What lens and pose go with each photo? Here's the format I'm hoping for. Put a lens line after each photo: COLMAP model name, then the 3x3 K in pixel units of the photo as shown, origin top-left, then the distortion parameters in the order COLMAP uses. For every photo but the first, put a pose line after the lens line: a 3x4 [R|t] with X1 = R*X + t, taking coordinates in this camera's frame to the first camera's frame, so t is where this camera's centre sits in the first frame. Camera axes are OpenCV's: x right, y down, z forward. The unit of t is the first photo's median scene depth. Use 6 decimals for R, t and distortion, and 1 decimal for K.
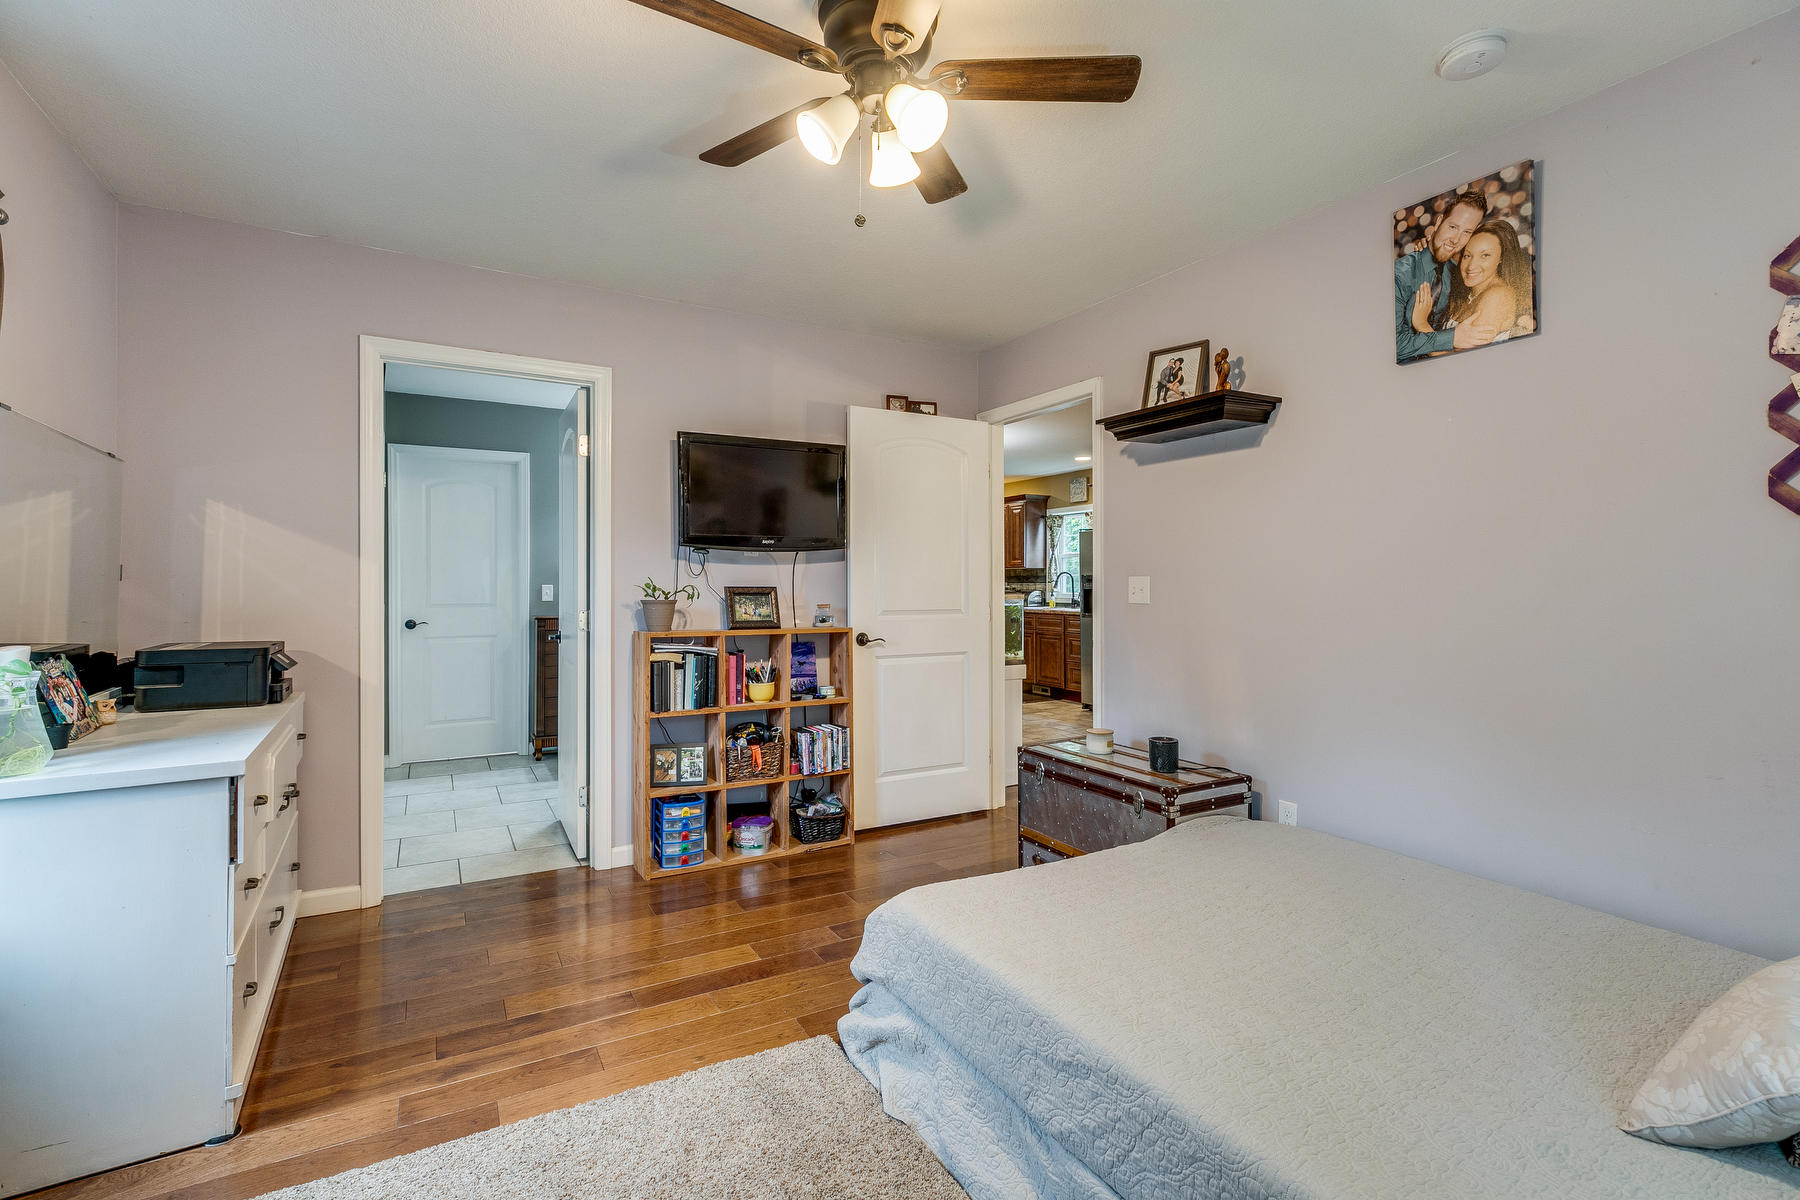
lens RADIAL K [[805.9, 0, 917.2], [0, 805.9, 565.1], [0, 0, 1]] dist [0.006976, -0.001634]
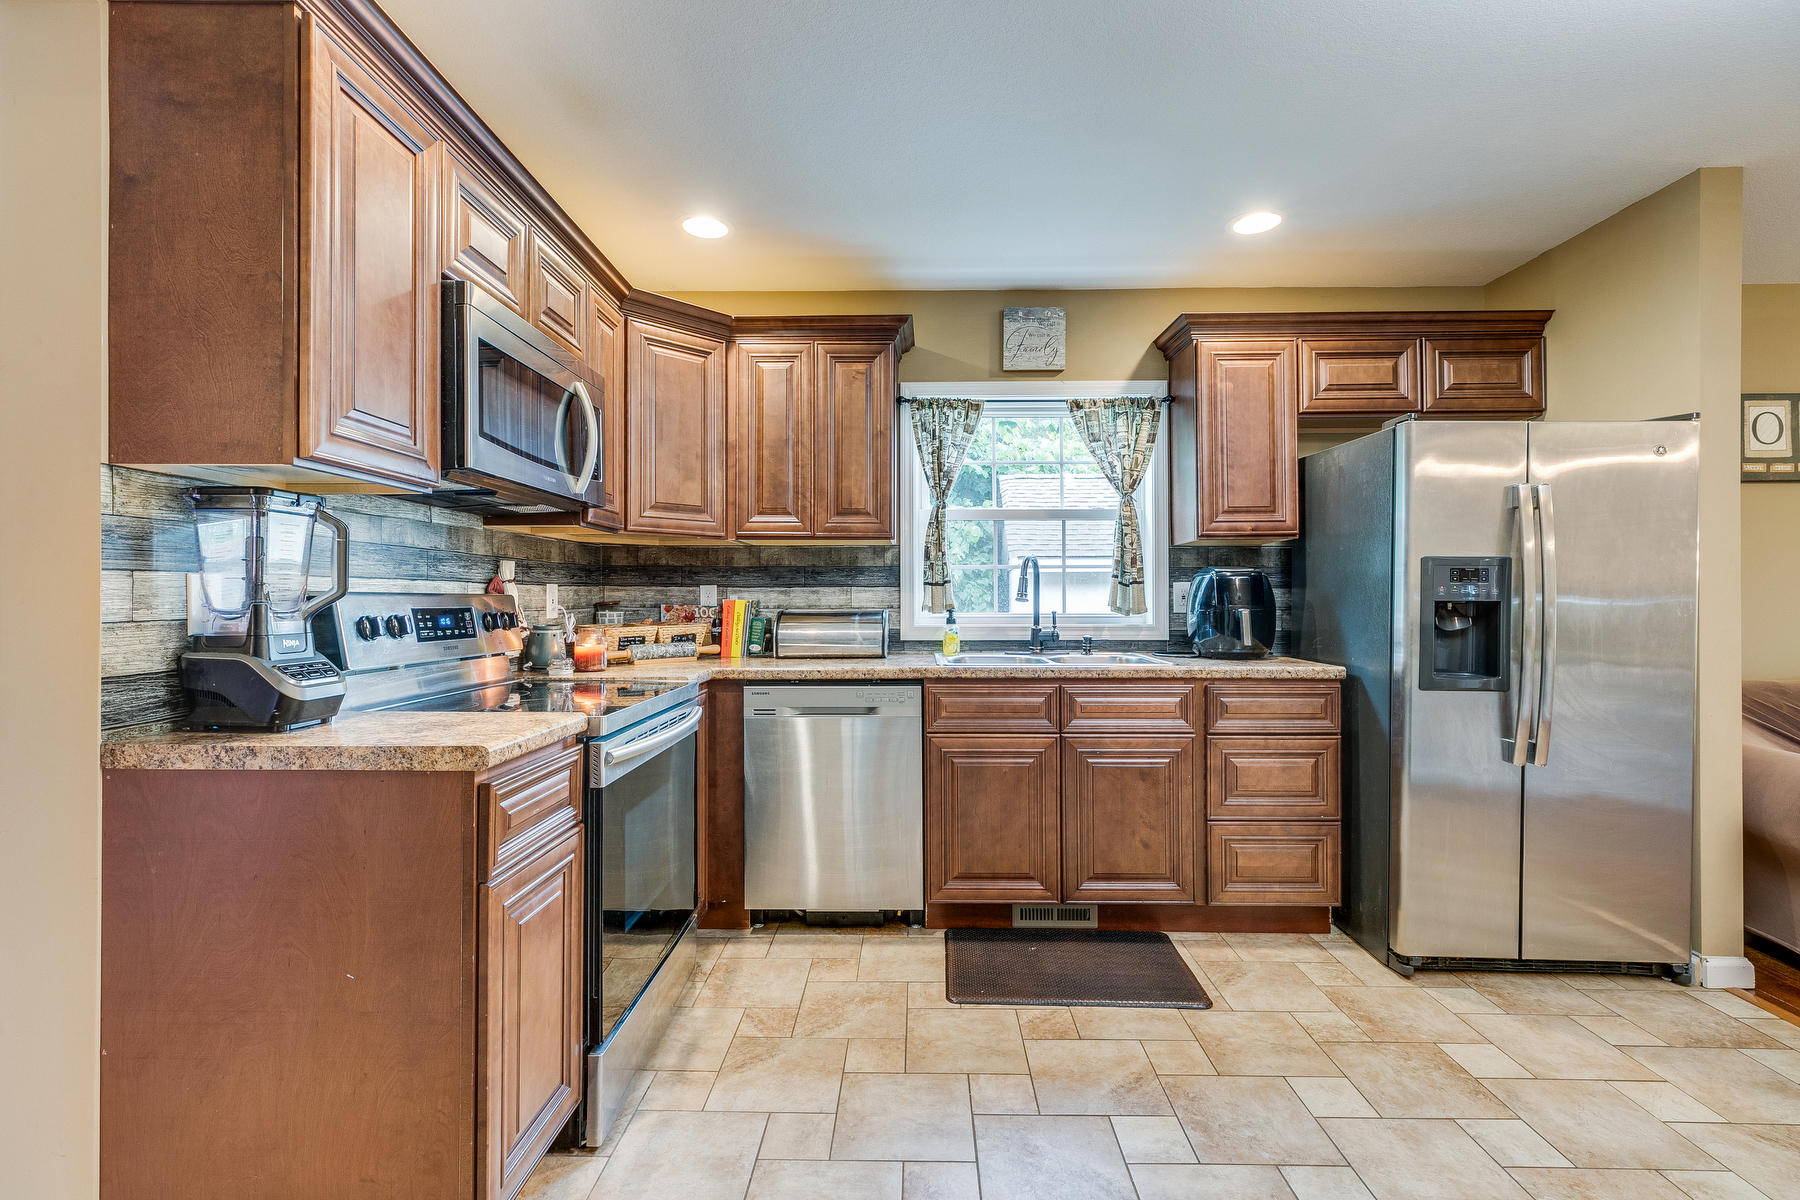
lens RADIAL K [[805.9, 0, 903.3], [0, 805.9, 601.3], [0, 0, 1]] dist [0.006976, -0.001634]
pose [[0.533995, 0.001529, 0.845486, -0.215771], [-0.022193, 0.999679, 0.012209, 0.036981], [-0.845196, -0.025283, 0.533858, 1.244253]]
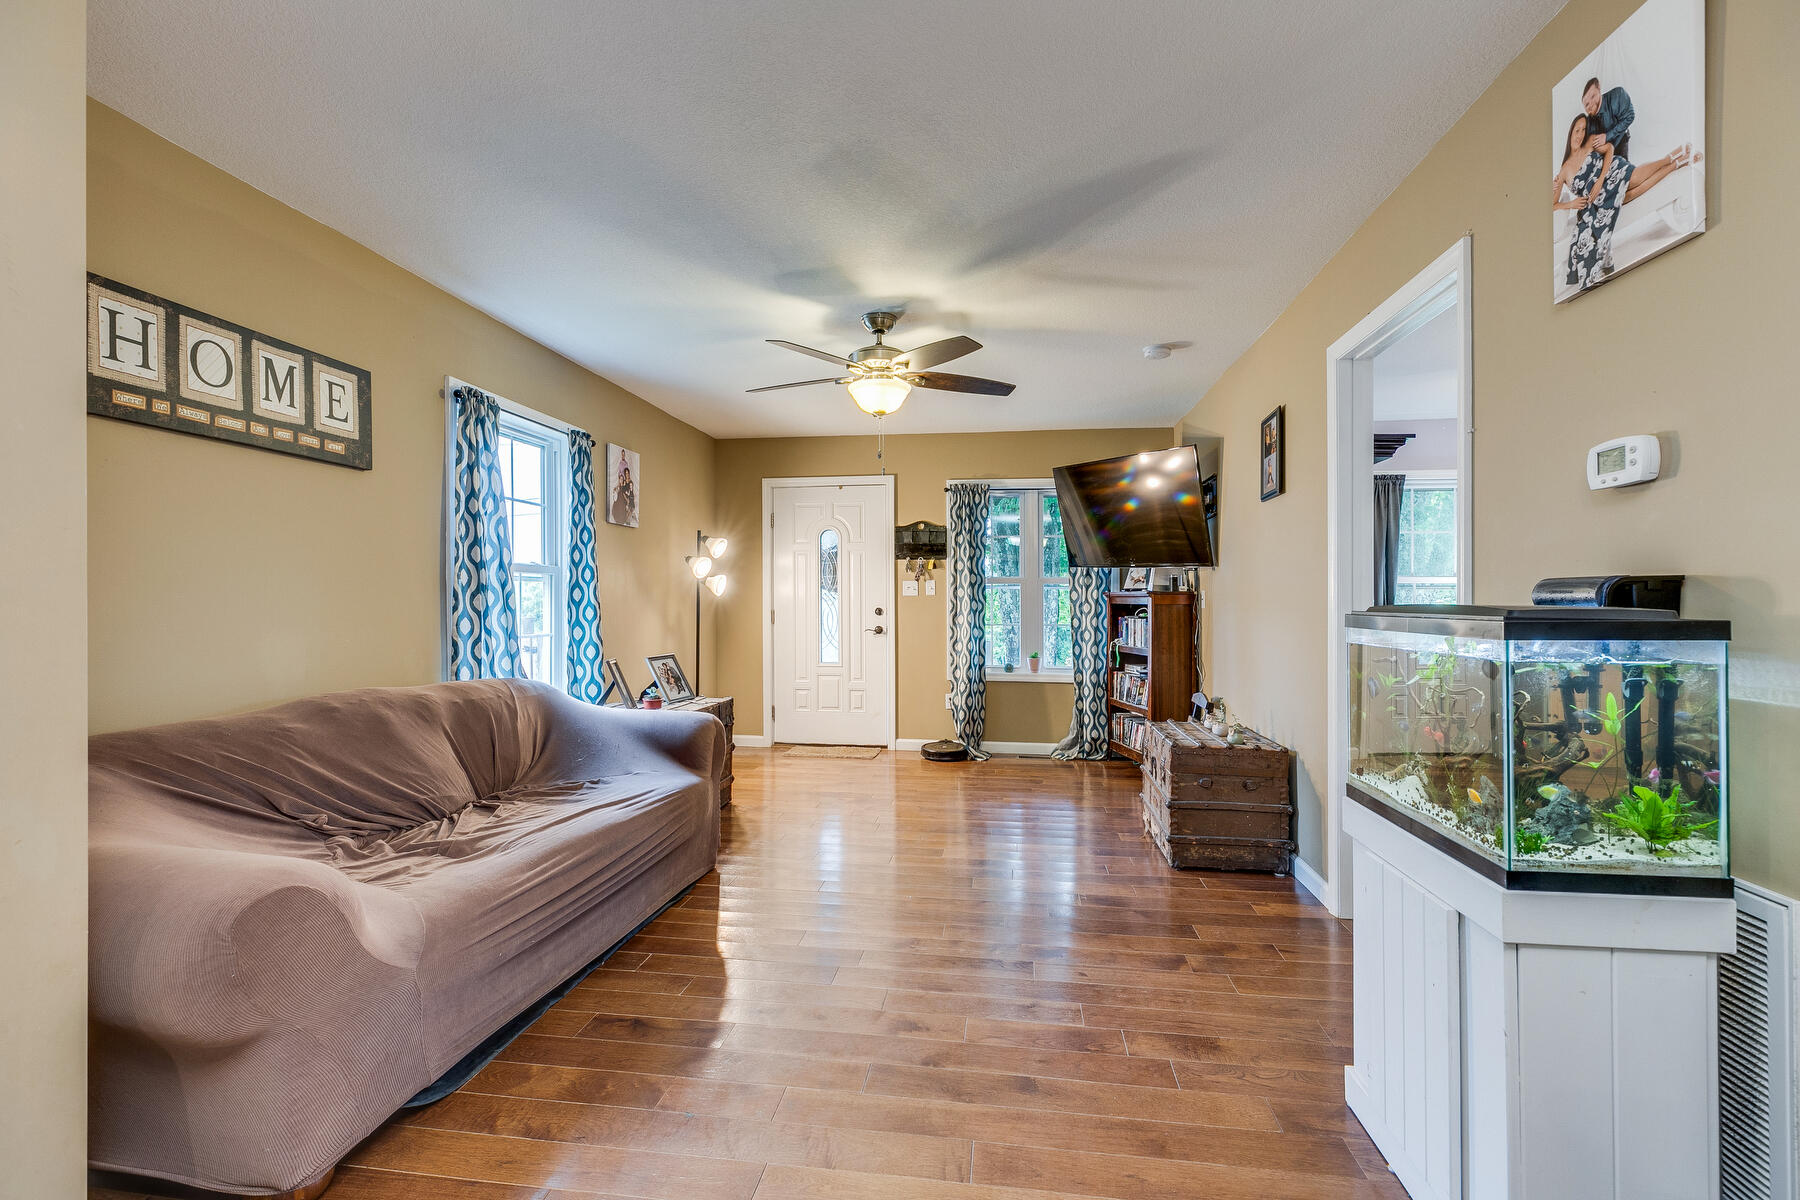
lens RADIAL K [[805.9, 0, 898.8], [0, 805.9, 609.2], [0, 0, 1]] dist [0.006976, -0.001634]
pose [[-0.772484, -0.003930, 0.635022, 0.045517], [-0.013274, 0.999862, -0.009960, 0.032693], [-0.634896, -0.016123, -0.772429, 1.137917]]
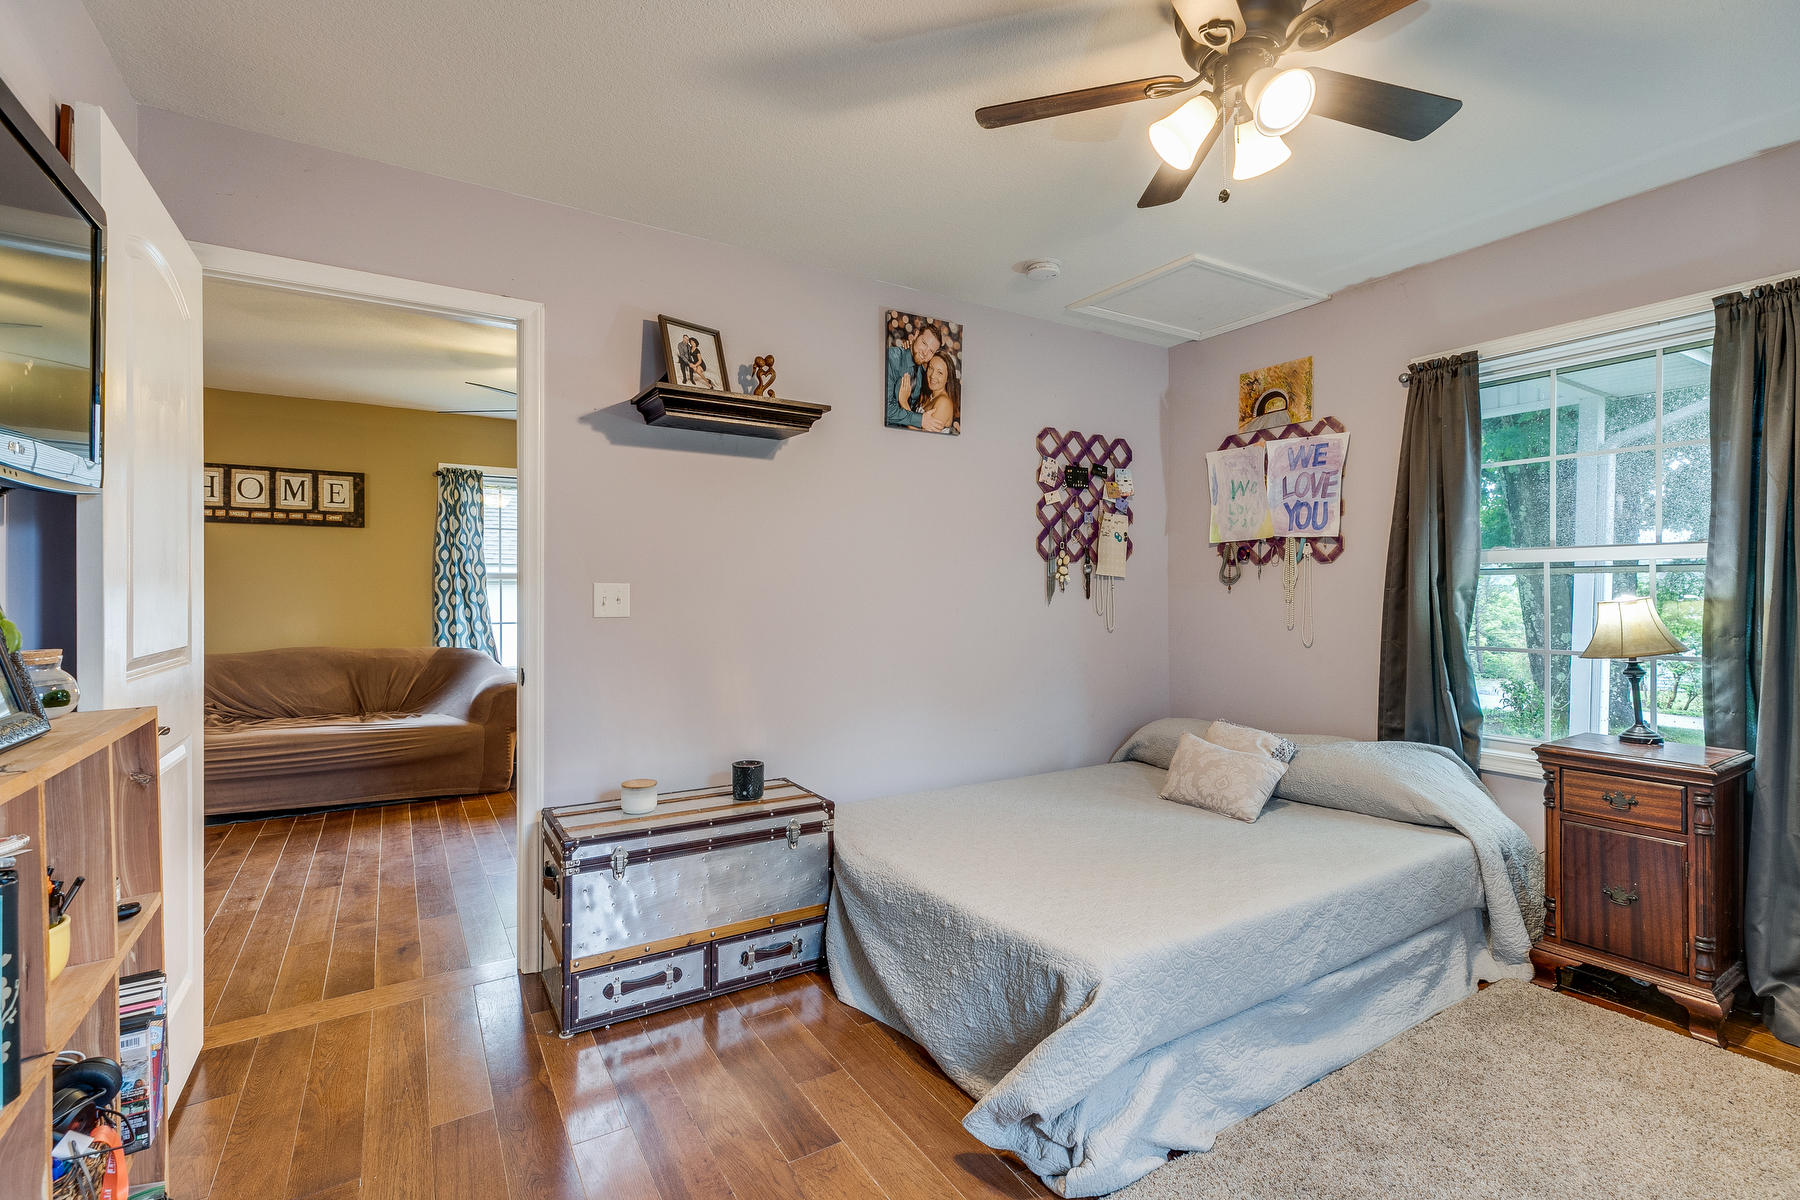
lens RADIAL K [[805.9, 0, 901.8], [0, 805.9, 585.6], [0, 0, 1]] dist [0.006976, -0.001634]
pose [[-0.017293, 0.012875, 0.999768, -0.287365], [-0.021664, 0.999678, -0.013249, 0.011536], [-0.999616, -0.021888, -0.017009, 0.400090]]
